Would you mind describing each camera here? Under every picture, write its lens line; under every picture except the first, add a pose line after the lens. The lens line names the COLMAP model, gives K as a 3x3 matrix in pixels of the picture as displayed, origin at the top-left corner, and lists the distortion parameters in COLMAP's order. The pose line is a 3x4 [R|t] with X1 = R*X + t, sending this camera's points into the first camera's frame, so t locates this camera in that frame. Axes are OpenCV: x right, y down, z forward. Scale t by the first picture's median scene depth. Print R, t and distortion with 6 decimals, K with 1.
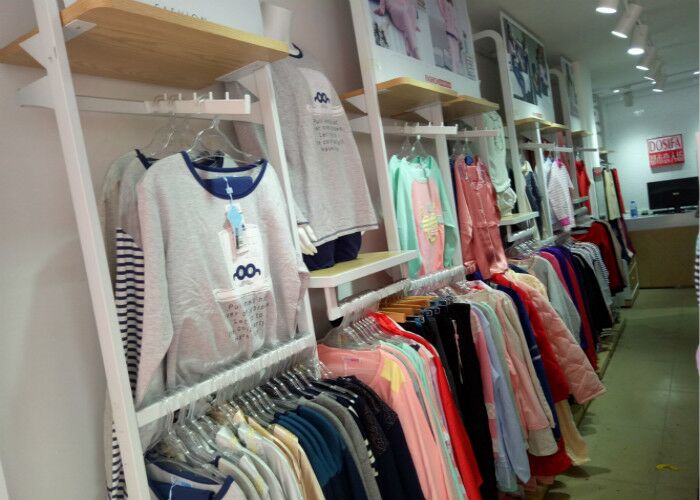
lens RADIAL K [[520.0, 0, 350.0], [0, 520.0, 250.0], [0, 0, 1]] dist [-0.004866, 0.082180]
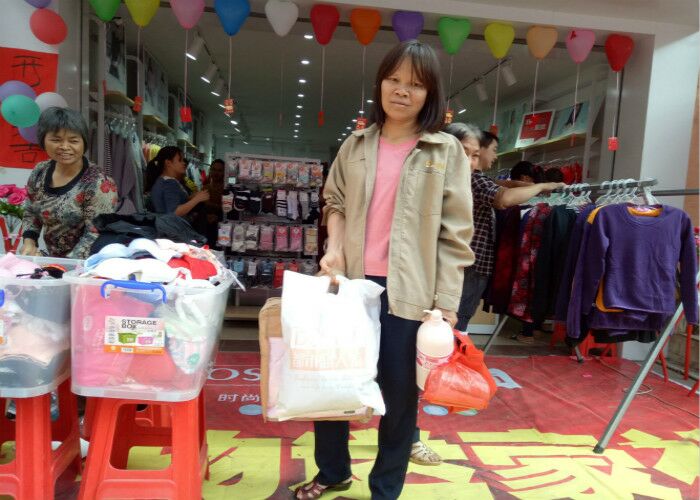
lens RADIAL K [[520.0, 0, 350.0], [0, 520.0, 250.0], [0, 0, 1]] dist [-0.004866, 0.082180]
pose [[0.738081, 0.144434, 0.659071, -0.444636], [-0.125634, 0.989155, -0.076077, 0.243995], [-0.662912, -0.026651, 0.748223, -0.951238]]
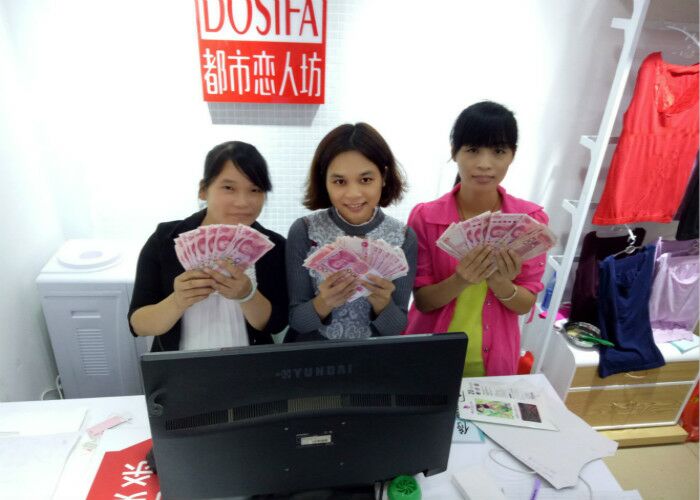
lens RADIAL K [[520.0, 0, 350.0], [0, 520.0, 250.0], [0, 0, 1]] dist [-0.004866, 0.082180]
pose [[0.741027, -0.147962, 0.654971, 0.837189], [-0.119866, 0.930604, 0.345844, -0.333327], [-0.660690, -0.334789, 0.671867, 1.421986]]
